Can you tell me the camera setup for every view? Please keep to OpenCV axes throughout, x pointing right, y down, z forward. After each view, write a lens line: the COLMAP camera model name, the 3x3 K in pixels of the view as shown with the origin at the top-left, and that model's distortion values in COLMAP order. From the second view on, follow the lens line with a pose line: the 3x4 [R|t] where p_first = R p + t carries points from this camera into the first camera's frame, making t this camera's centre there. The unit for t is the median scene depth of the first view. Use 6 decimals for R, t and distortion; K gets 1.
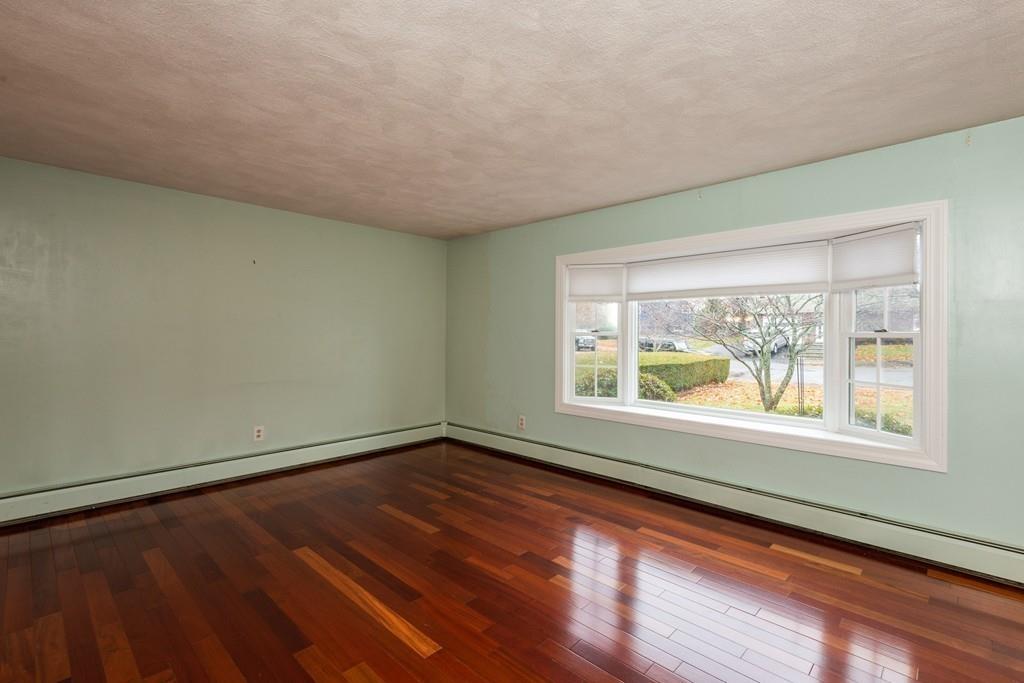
lens RADIAL K [[458.0, 0, 512.4], [0, 458.0, 339.9], [0, 0, 1]] dist [0.013246, -0.002662]
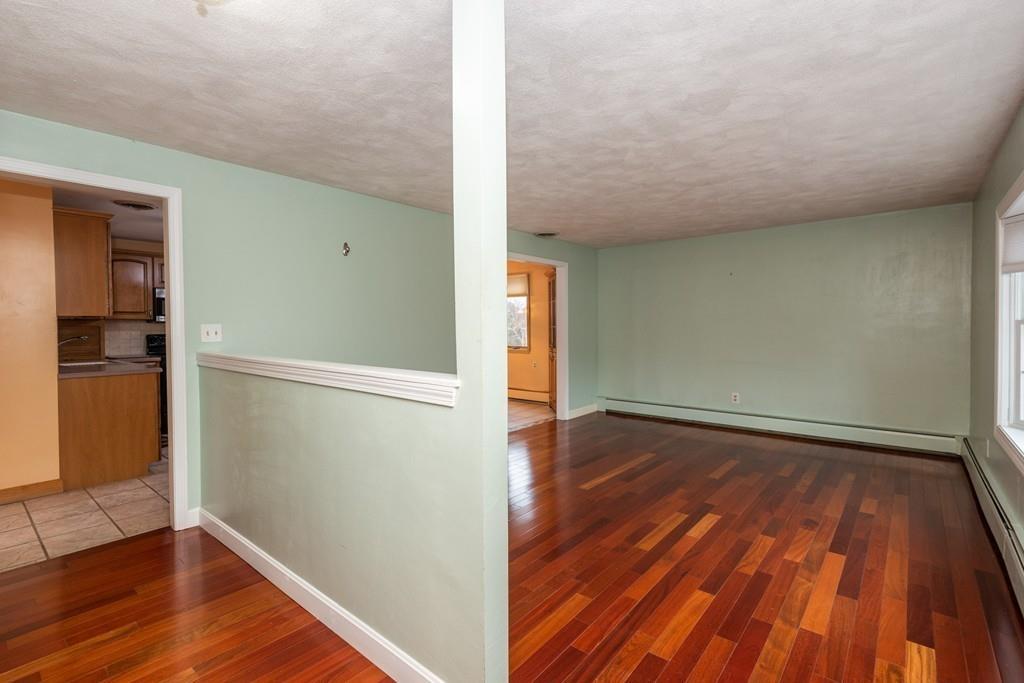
lens RADIAL K [[458.0, 0, 513.9], [0, 458.0, 336.1], [0, 0, 1]] dist [0.013246, -0.002662]
pose [[0.079214, 0.019283, -0.996671, 1.051587], [-0.004884, 0.999808, 0.018956, -0.003326], [0.996846, 0.003366, 0.079293, 0.331819]]
